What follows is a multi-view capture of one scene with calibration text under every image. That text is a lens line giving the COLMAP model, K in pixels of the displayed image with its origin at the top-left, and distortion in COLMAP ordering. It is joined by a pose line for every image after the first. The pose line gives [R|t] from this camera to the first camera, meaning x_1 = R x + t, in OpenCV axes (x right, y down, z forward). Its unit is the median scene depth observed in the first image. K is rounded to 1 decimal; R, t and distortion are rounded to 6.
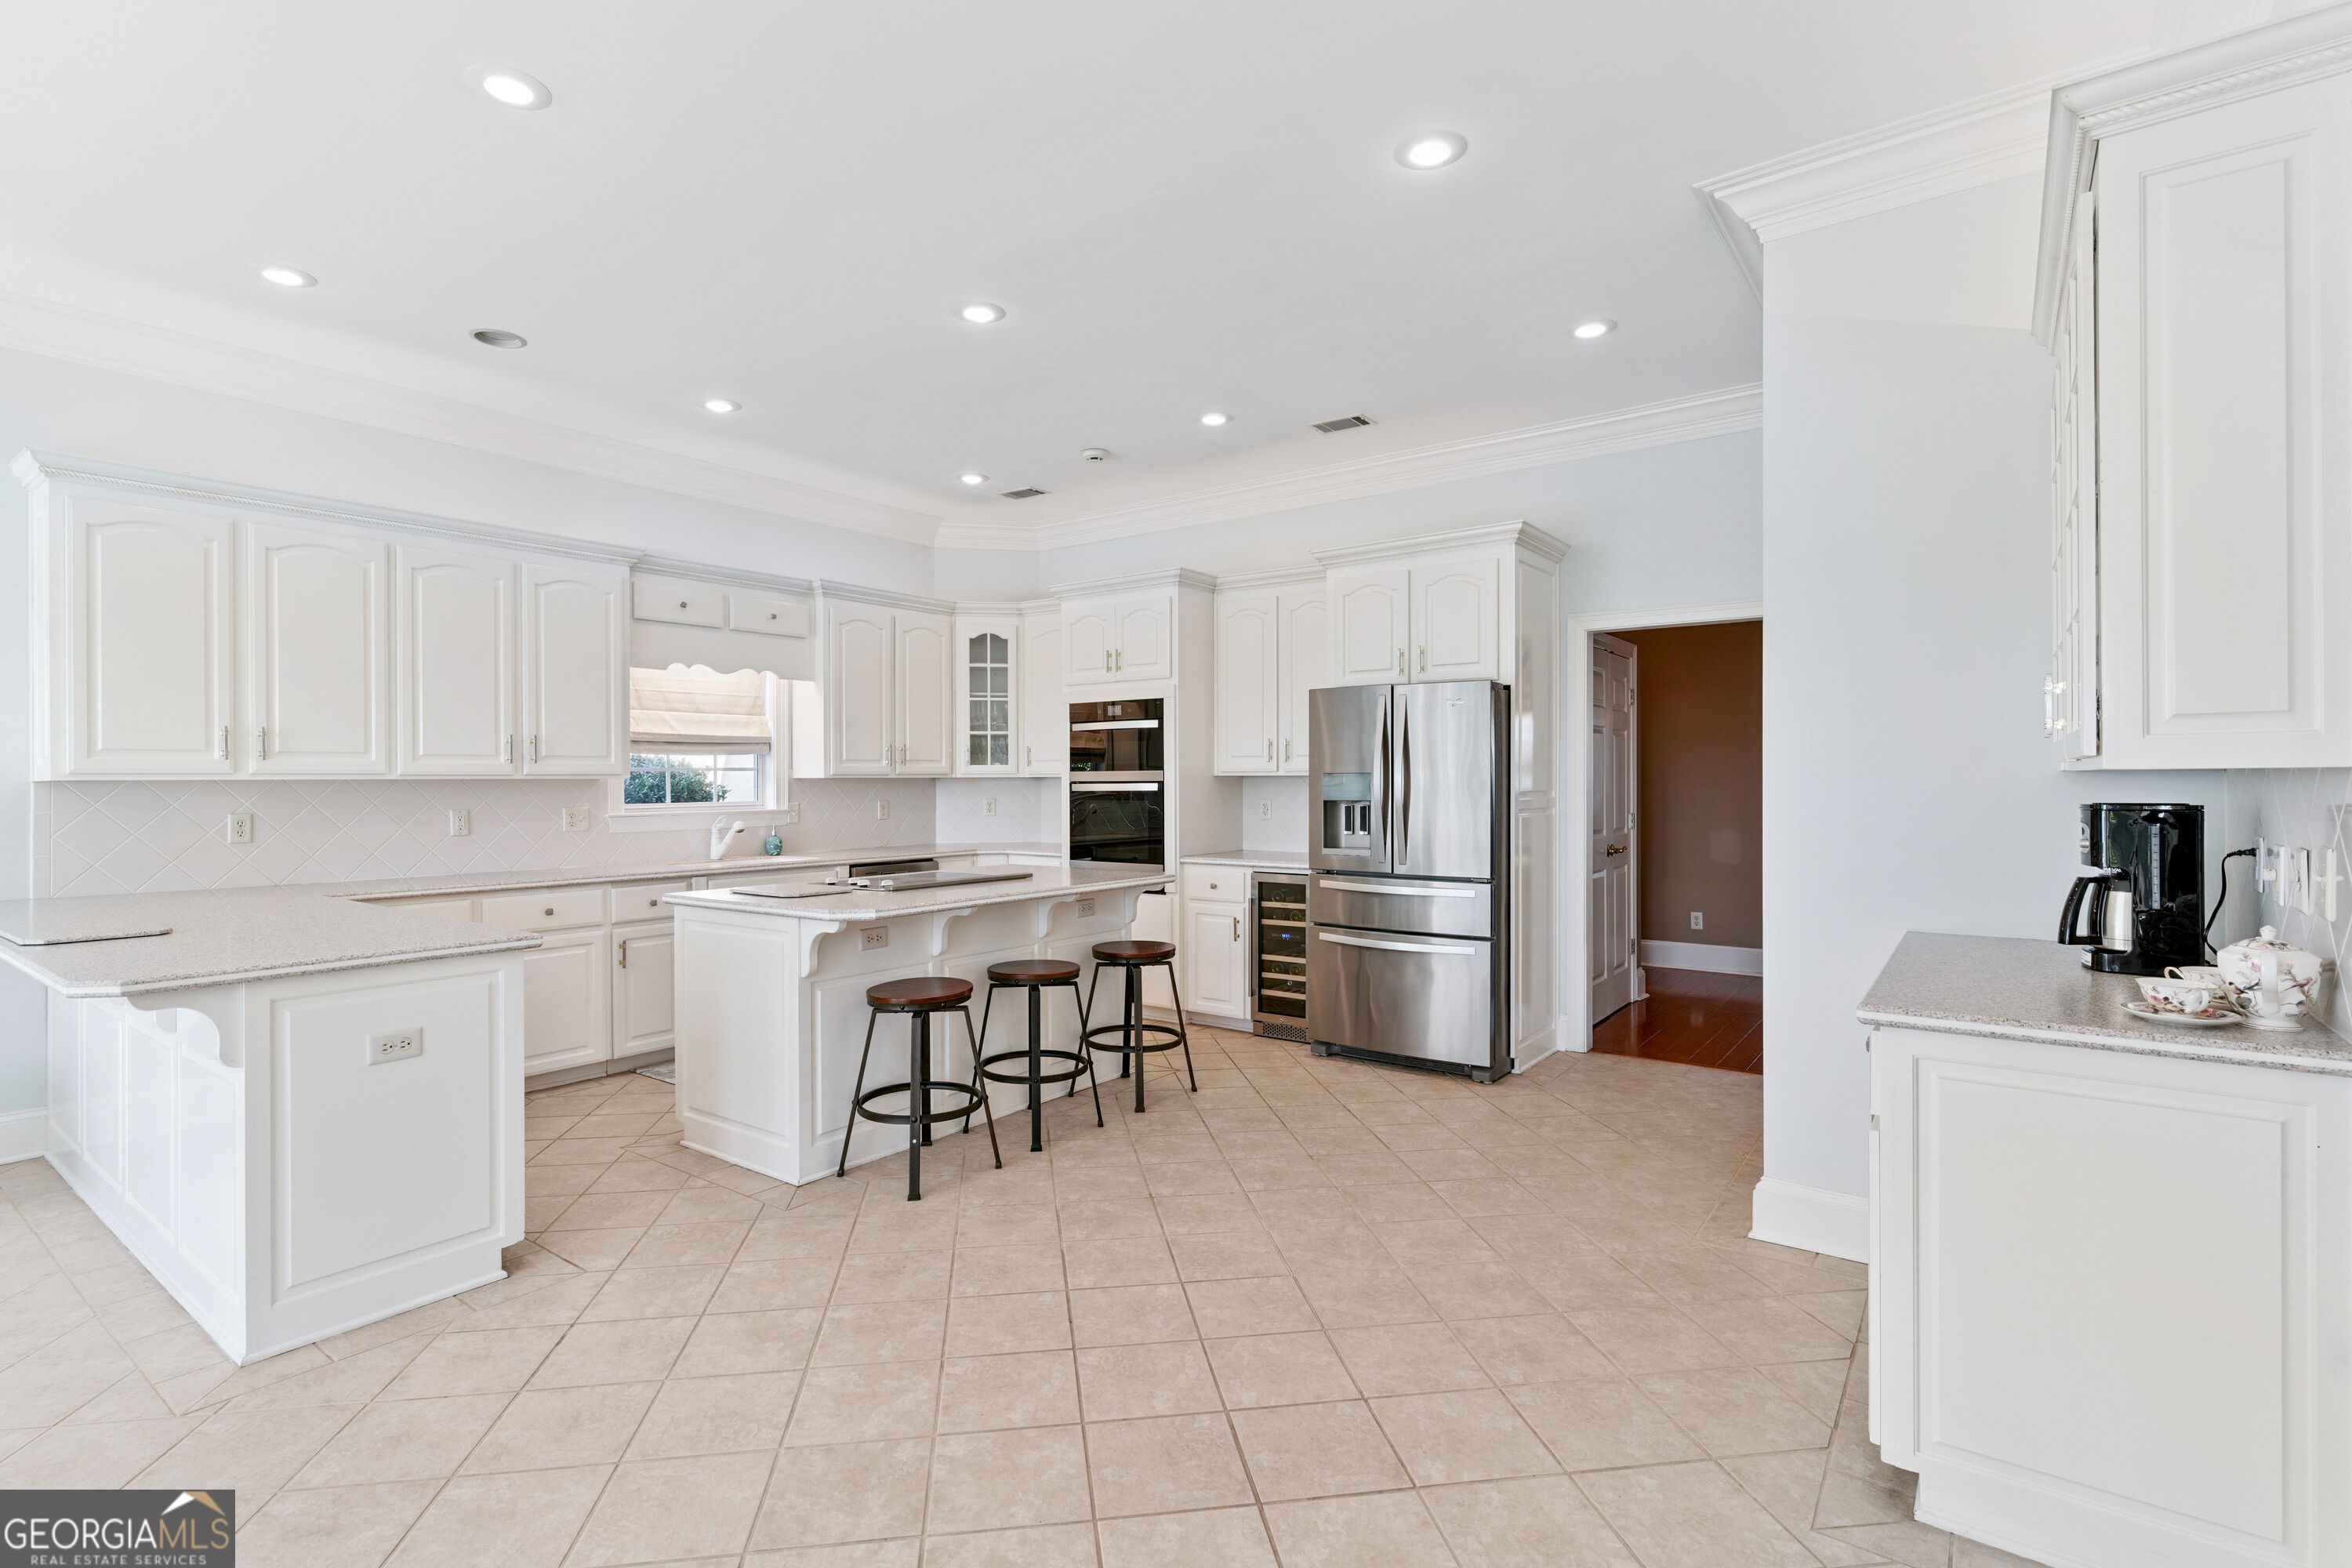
lens RADIAL K [[1115.8, 0, 1153.4], [0, 1115.8, 780.1], [0, 0, 1]] dist [0.001529, -0.000392]
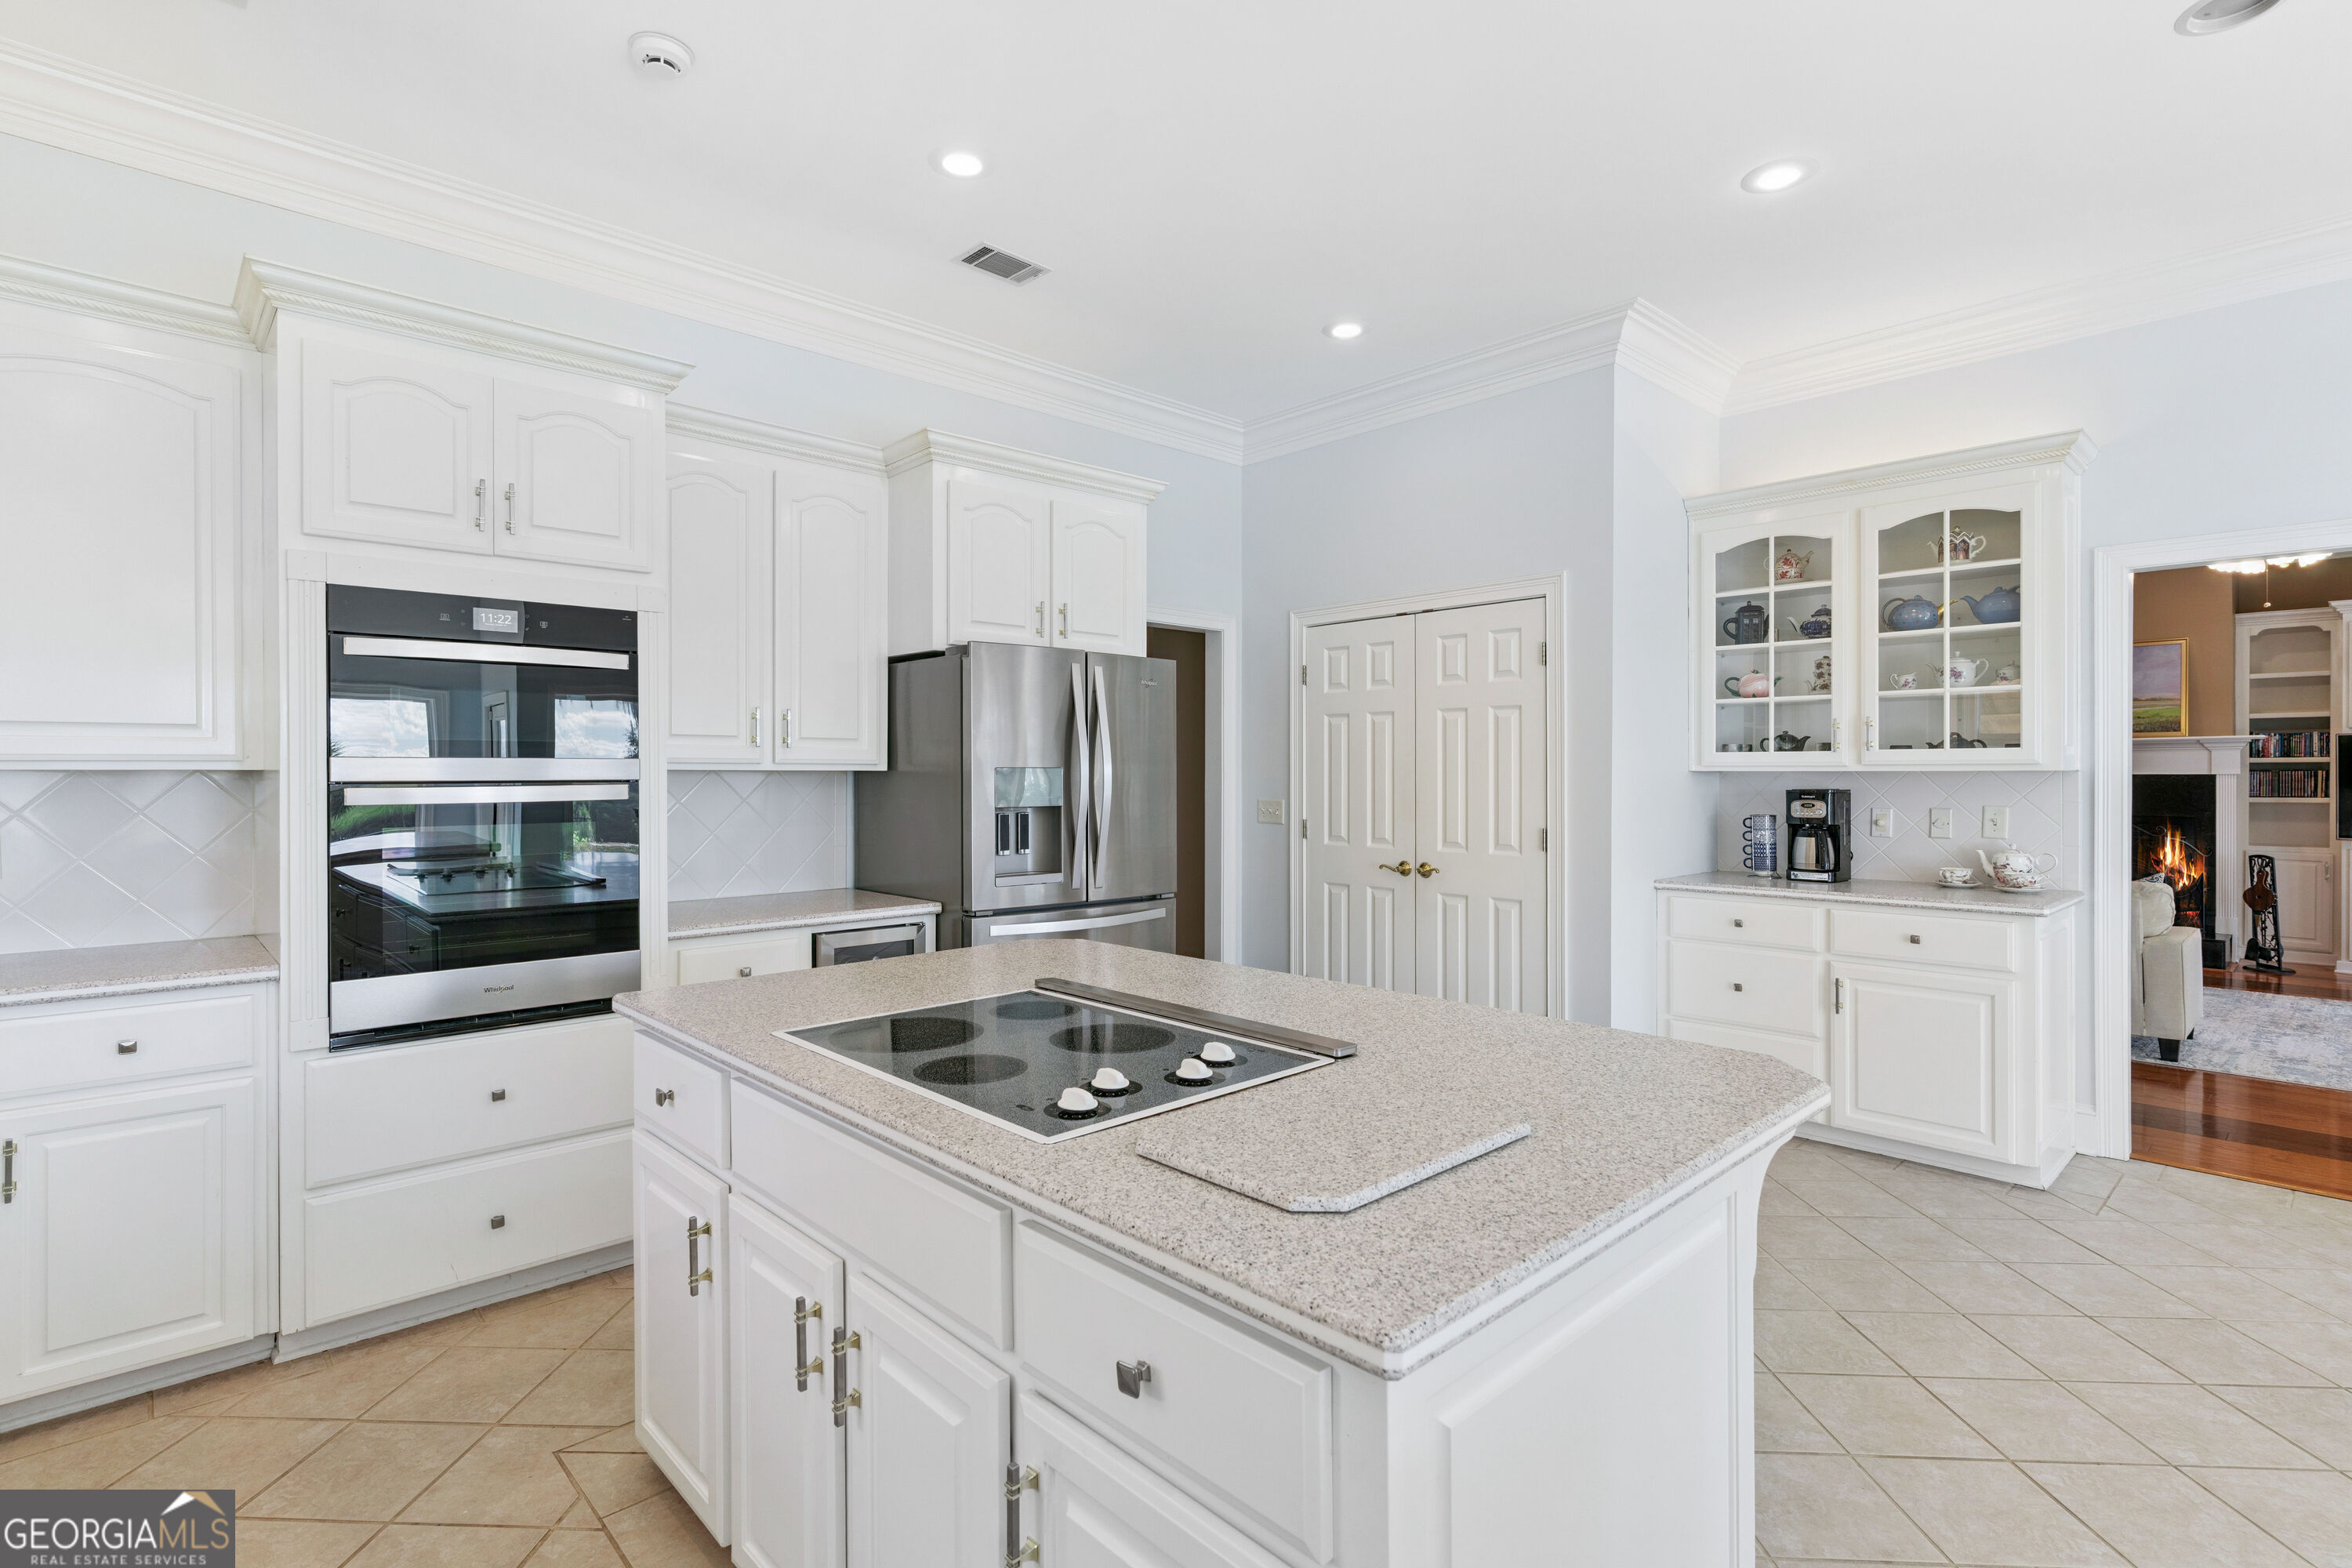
lens RADIAL K [[1115.8, 0, 1153.4], [0, 1115.8, 780.1], [0, 0, 1]] dist [0.001529, -0.000392]
pose [[0.178292, 0.001666, 0.983976, -0.260464], [0.001801, 0.999996, -0.002019, 0.001443], [-0.983976, 0.002132, 0.178289, 0.408522]]
